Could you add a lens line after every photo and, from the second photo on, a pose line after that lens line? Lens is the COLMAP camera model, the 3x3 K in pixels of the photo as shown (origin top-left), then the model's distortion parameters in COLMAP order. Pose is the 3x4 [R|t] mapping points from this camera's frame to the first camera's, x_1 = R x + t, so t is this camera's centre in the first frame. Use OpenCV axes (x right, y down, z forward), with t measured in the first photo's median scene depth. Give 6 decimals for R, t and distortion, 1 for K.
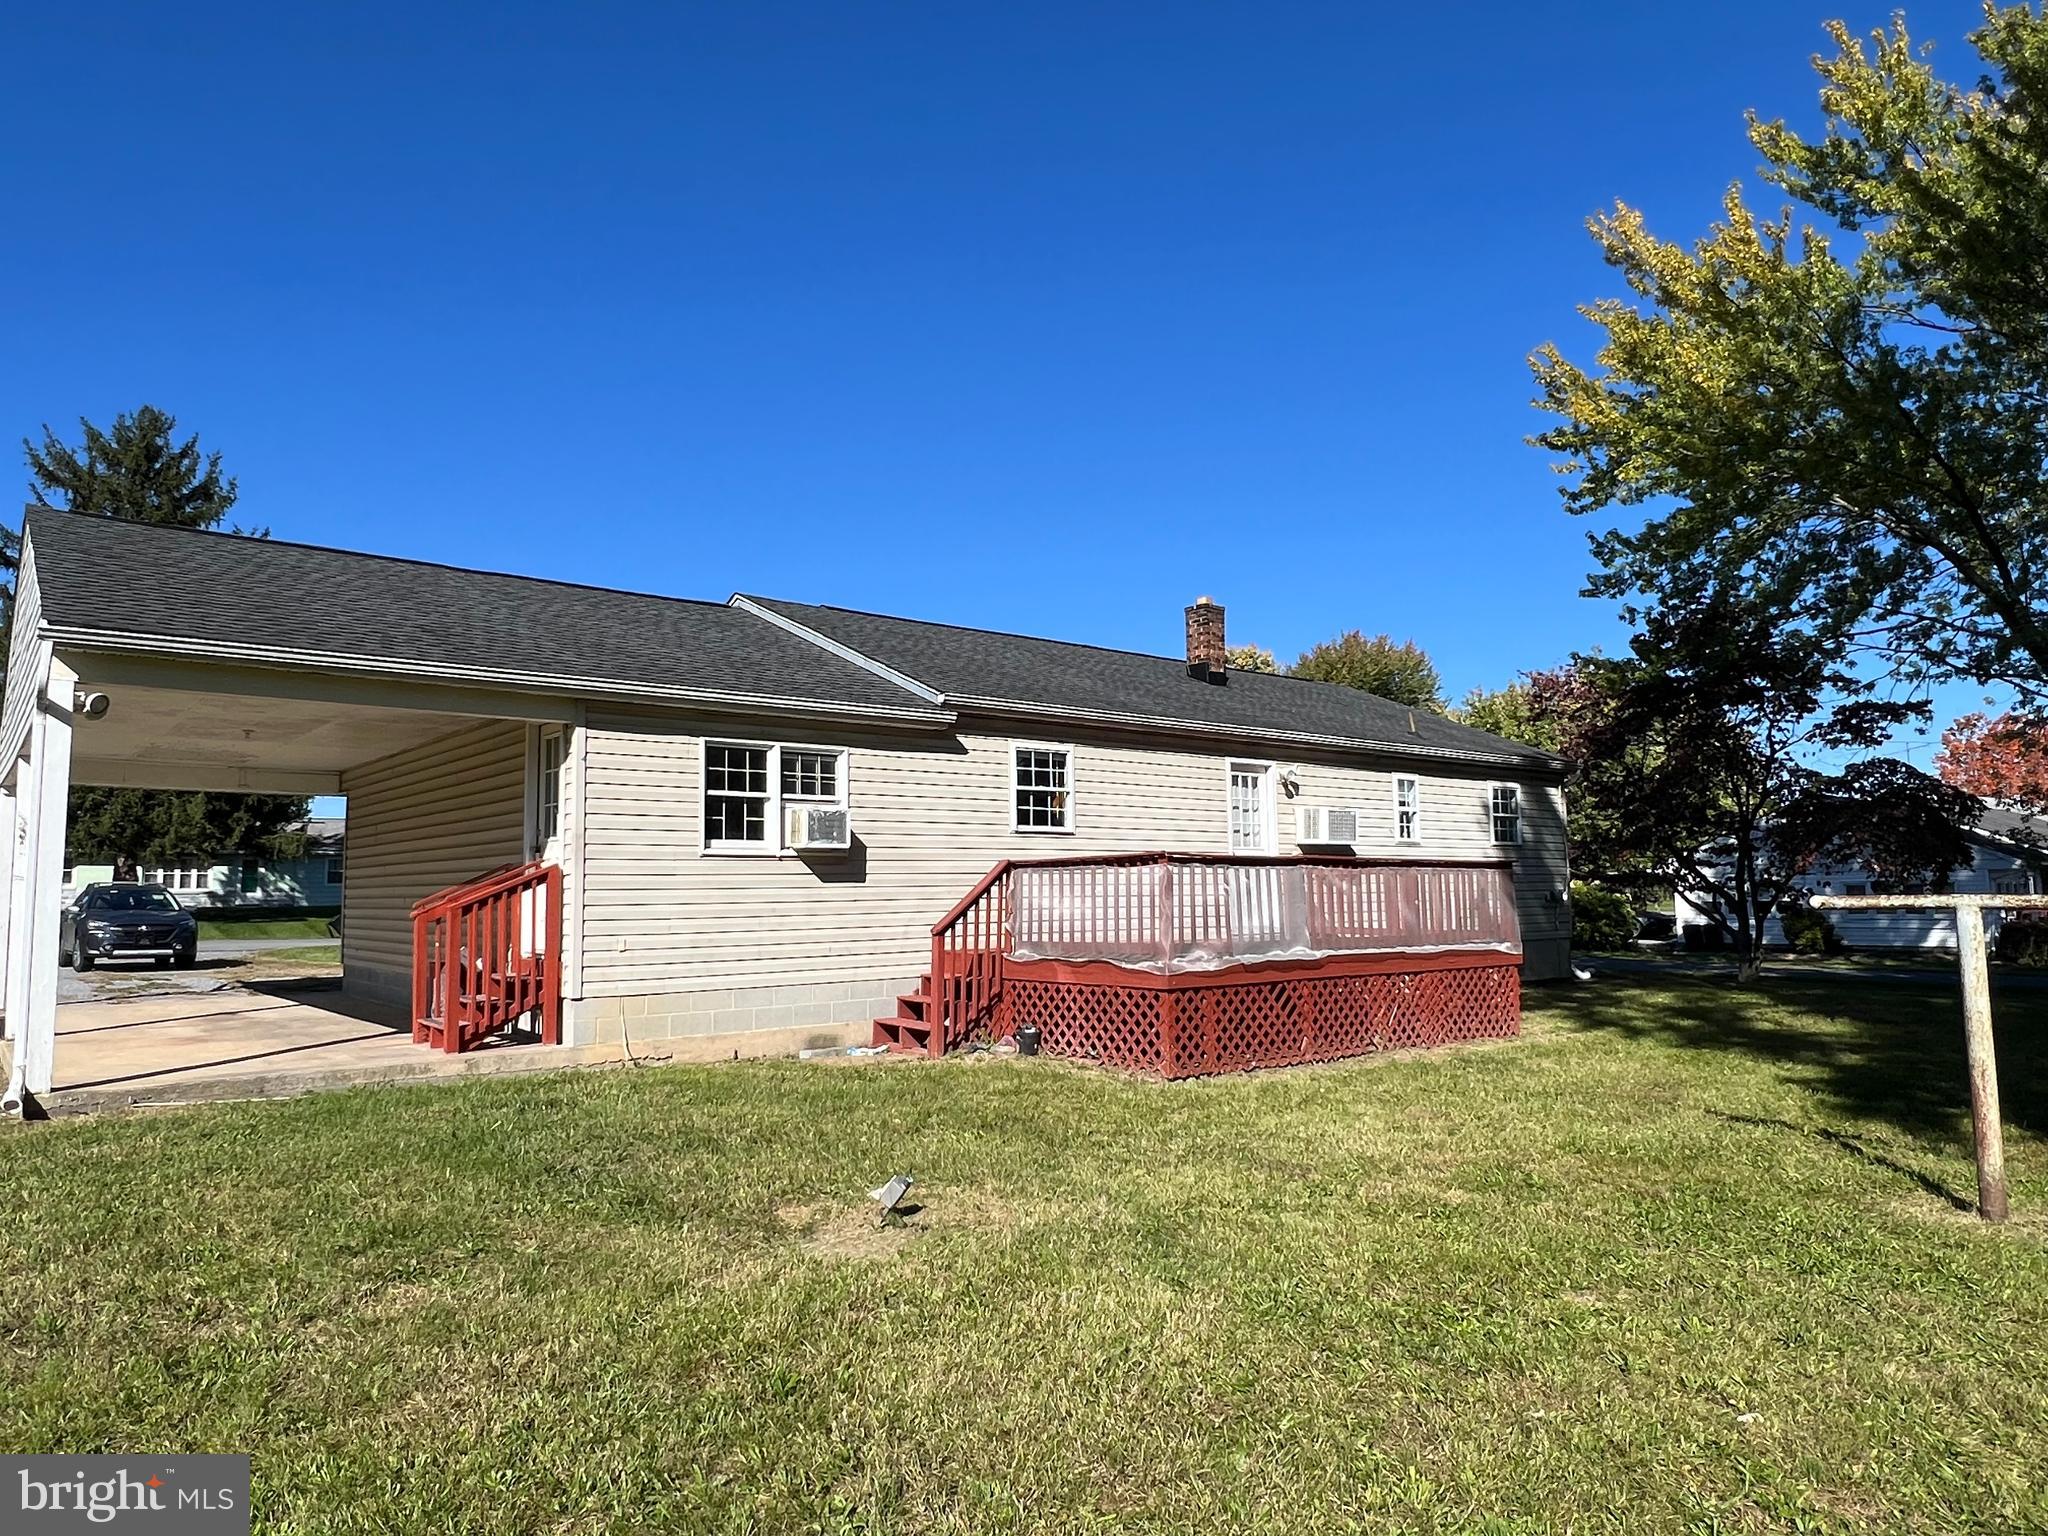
lens RADIAL K [[1319.4, 0, 1081.5], [0, 1319.4, 764.8], [0, 0, 1]] dist [0.001481, -0.006071]
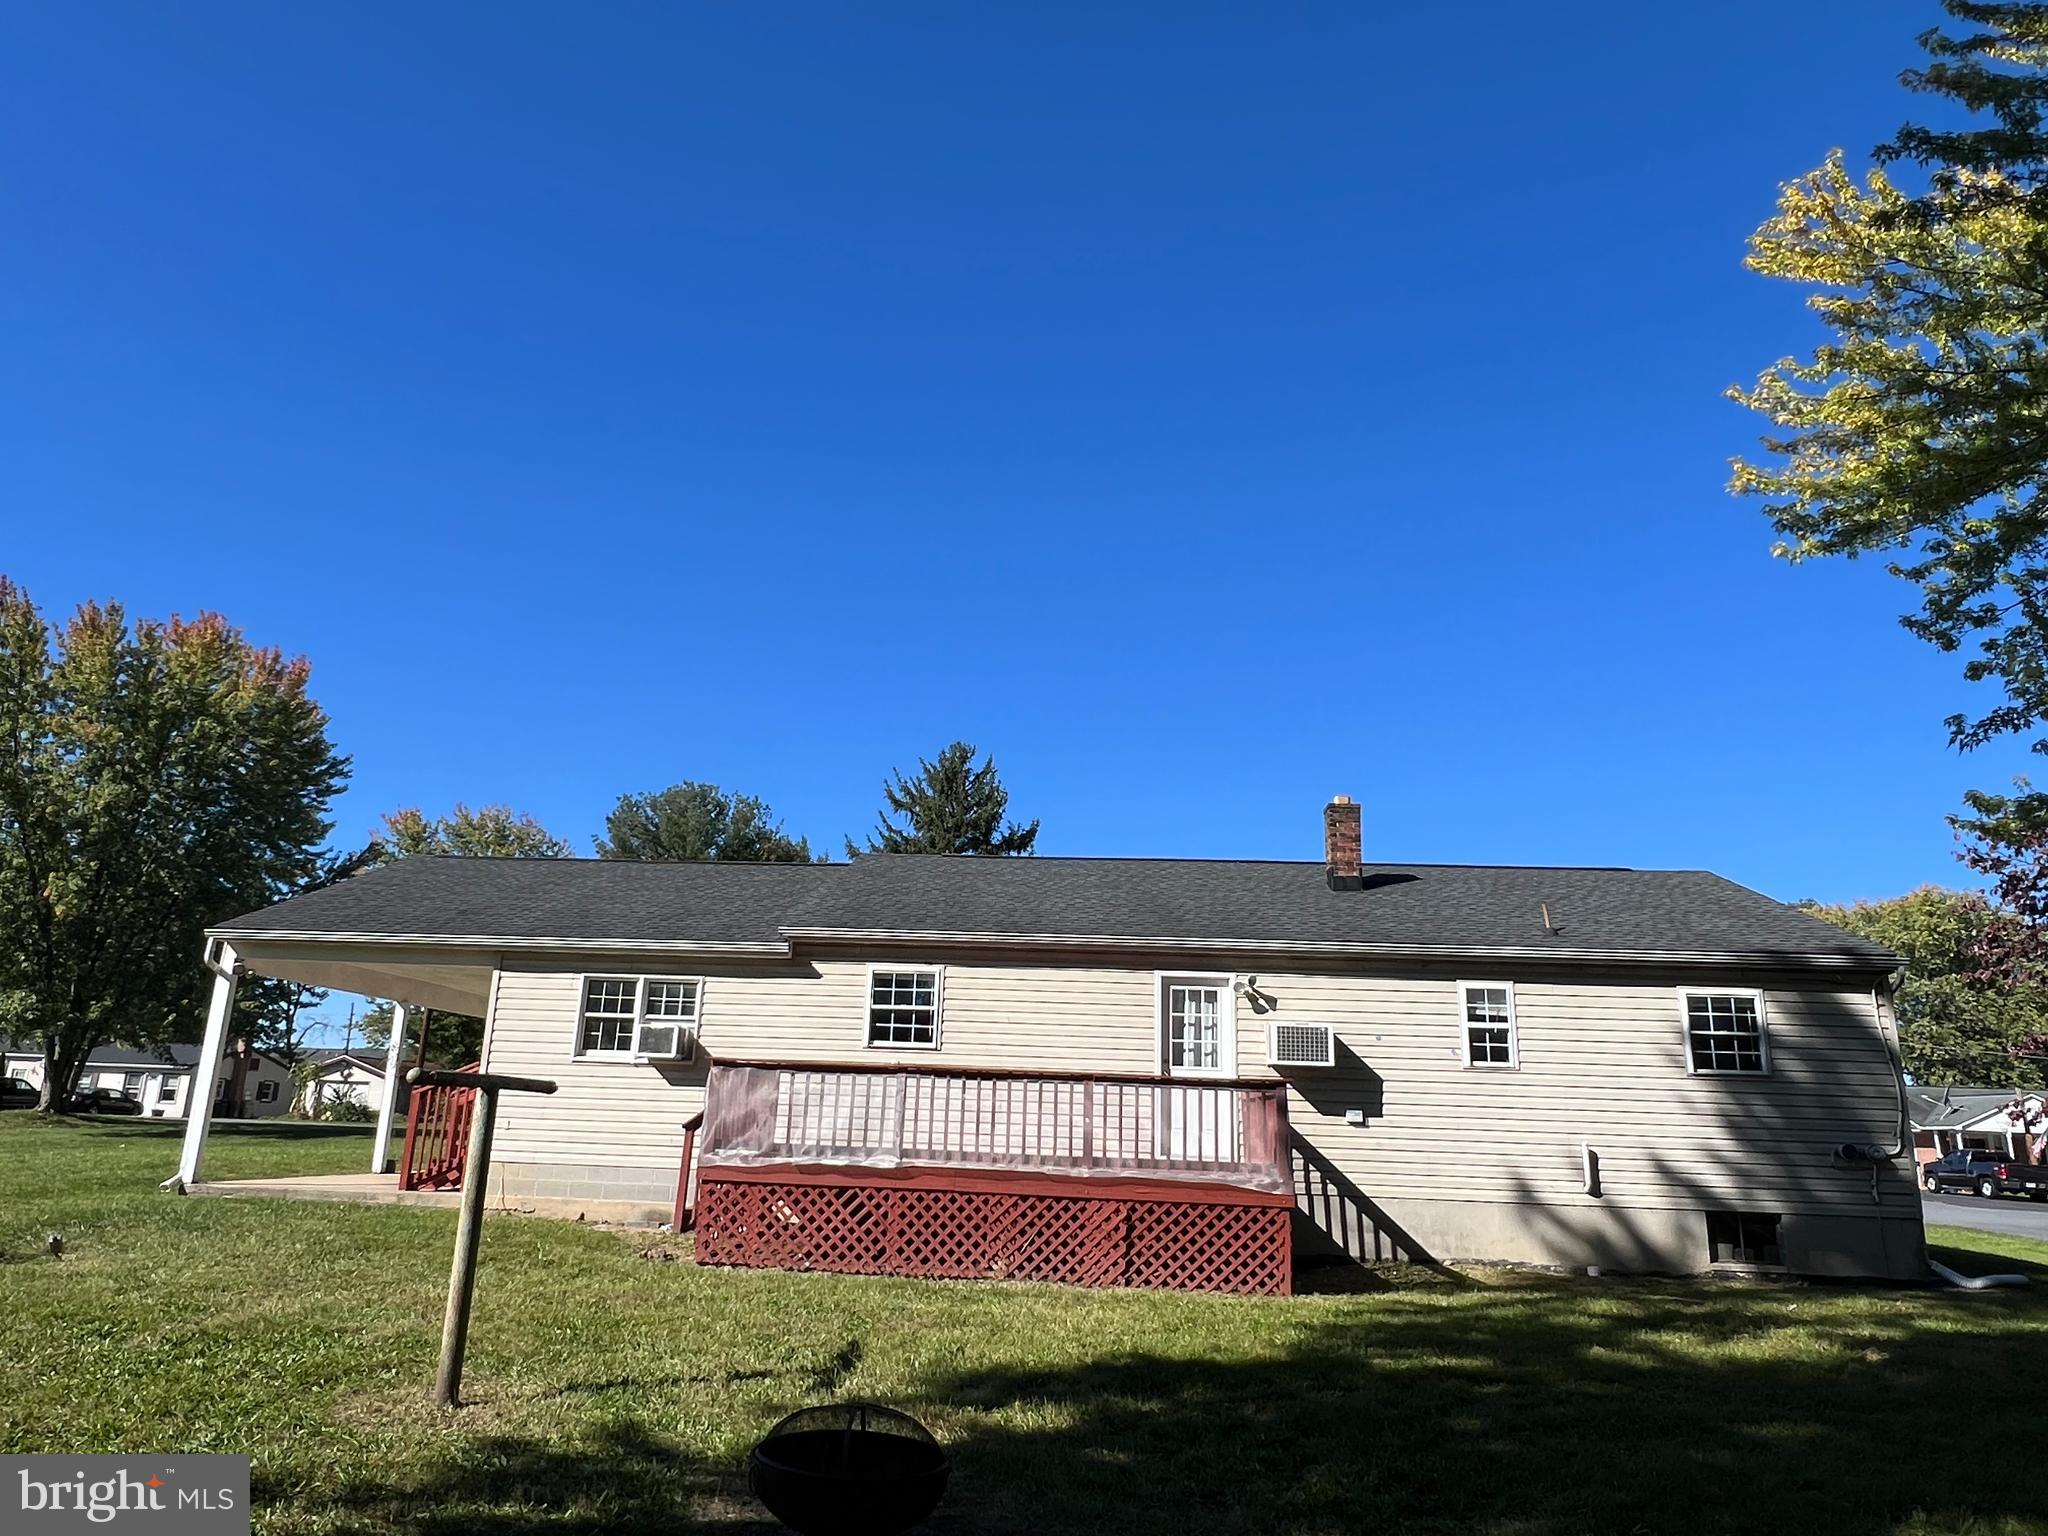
lens RADIAL K [[1363.7, 0, 1024.0], [0, 1363.7, 768.0], [0, 0, 1]] dist [0.006158, -0.002893]
pose [[0.701402, -0.149176, -0.696981, 0.909380], [0.023664, 0.982188, -0.186405, 0.038378], [0.712373, 0.114251, 0.692439, 0.278175]]
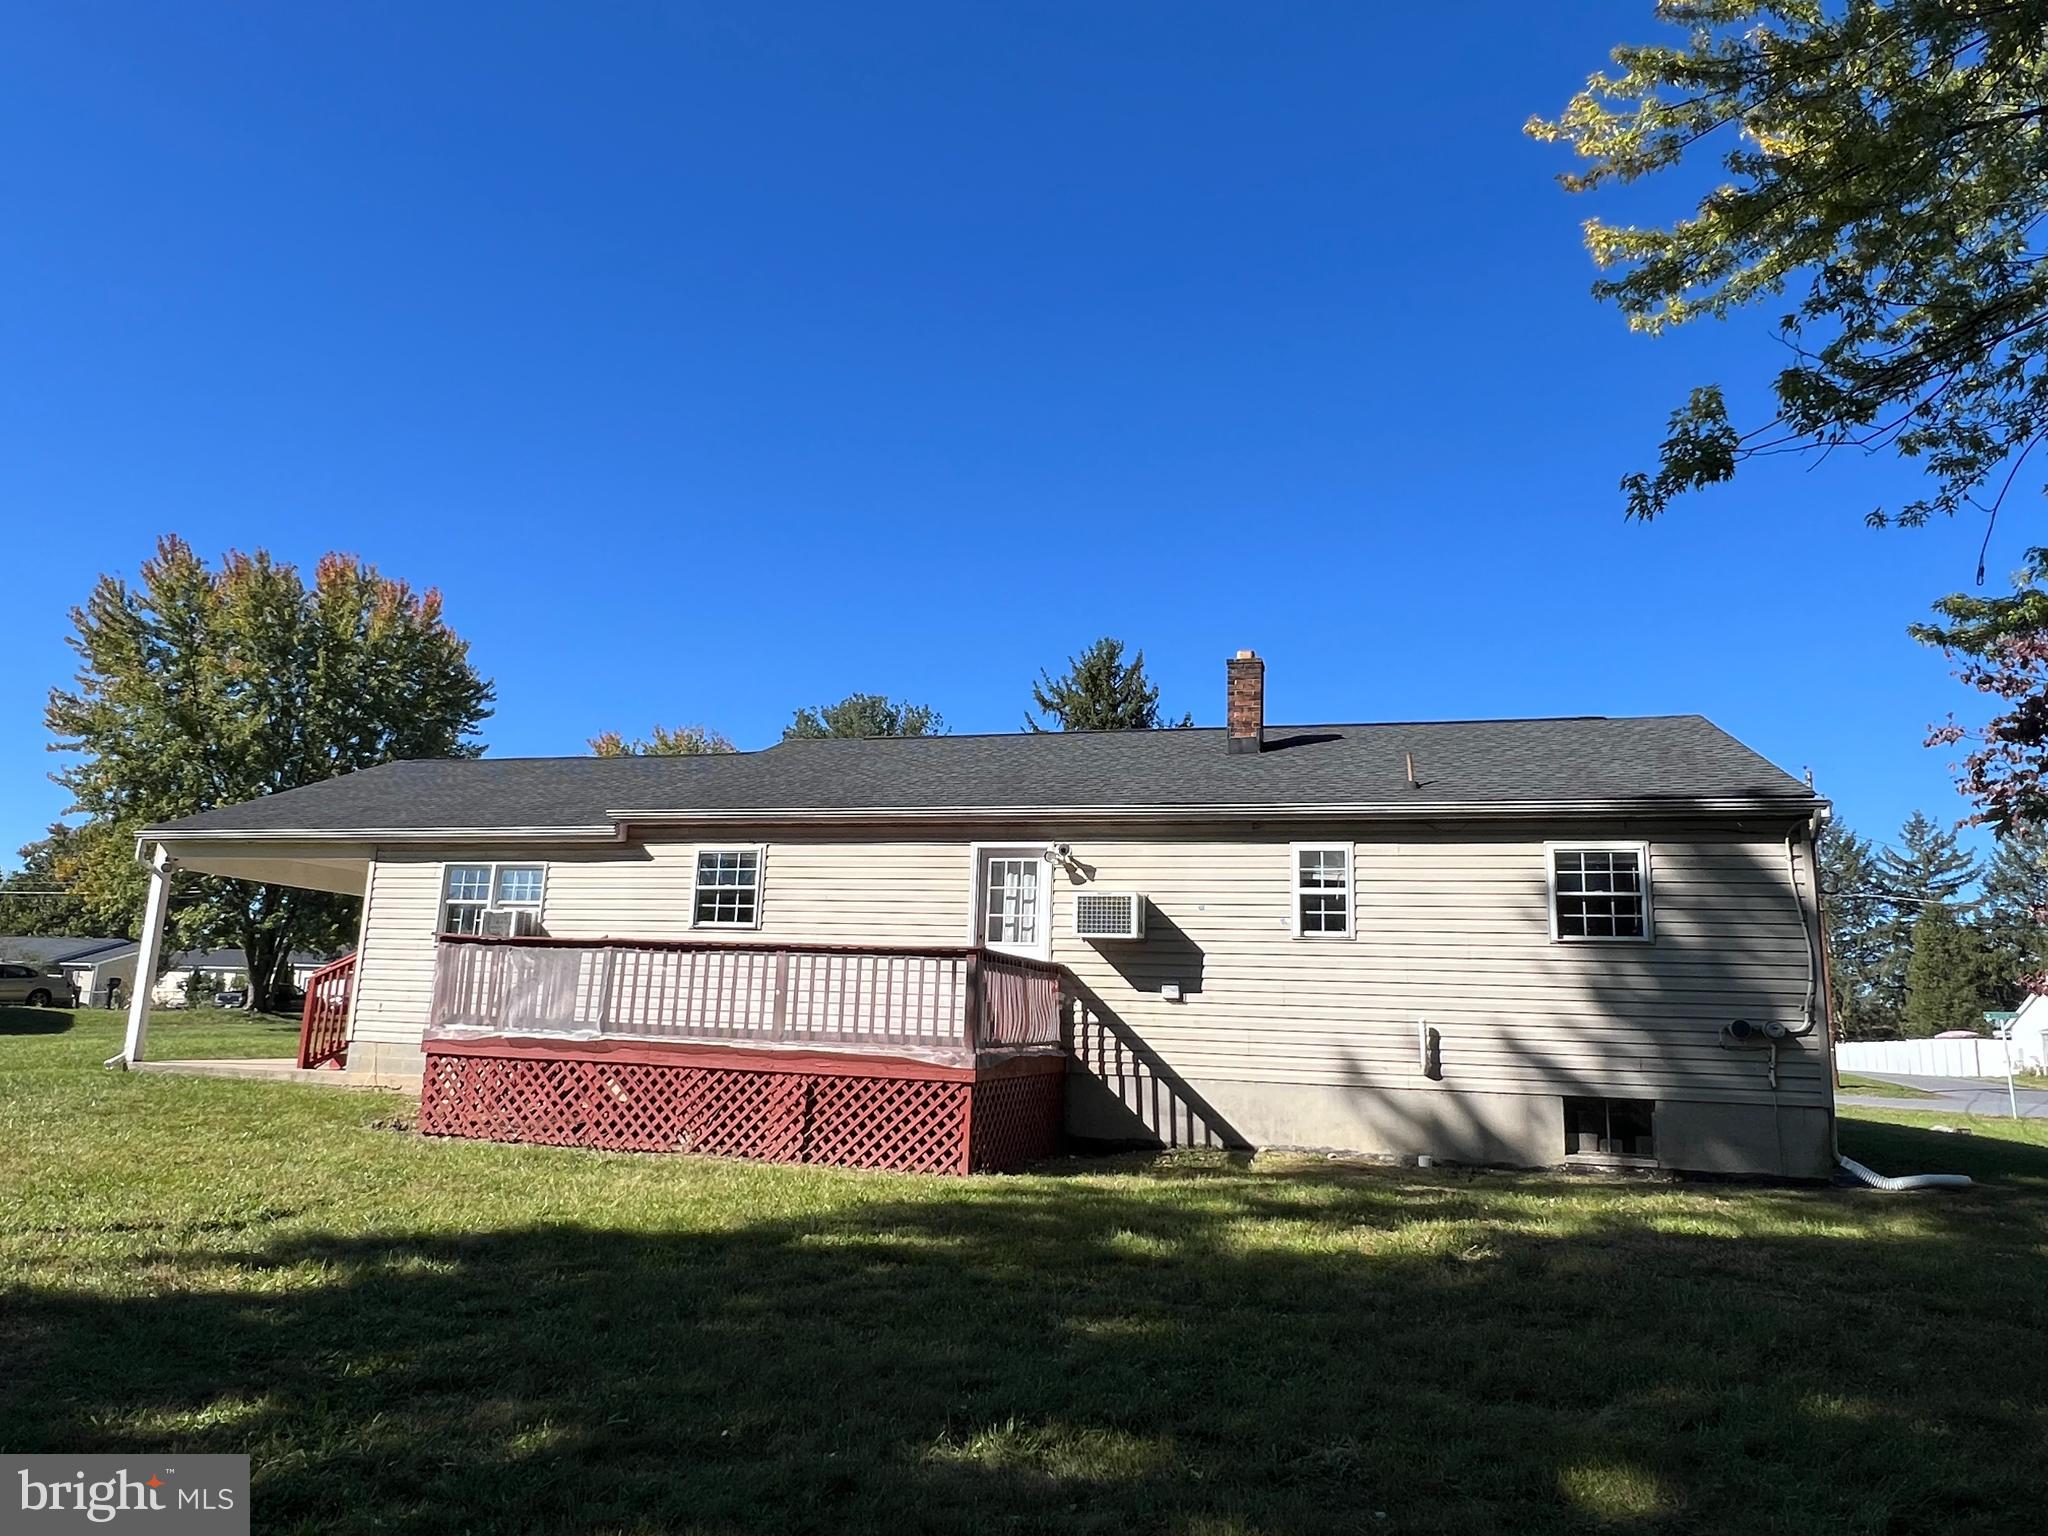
lens RADIAL K [[1363.7, 0, 1024.0], [0, 1363.7, 768.0], [0, 0, 1]] dist [0.006158, -0.002893]
pose [[0.536136, -0.129045, -0.834209, 1.100375], [0.038831, 0.990970, -0.128338, 0.077938], [0.843238, 0.036414, 0.536306, 0.637739]]
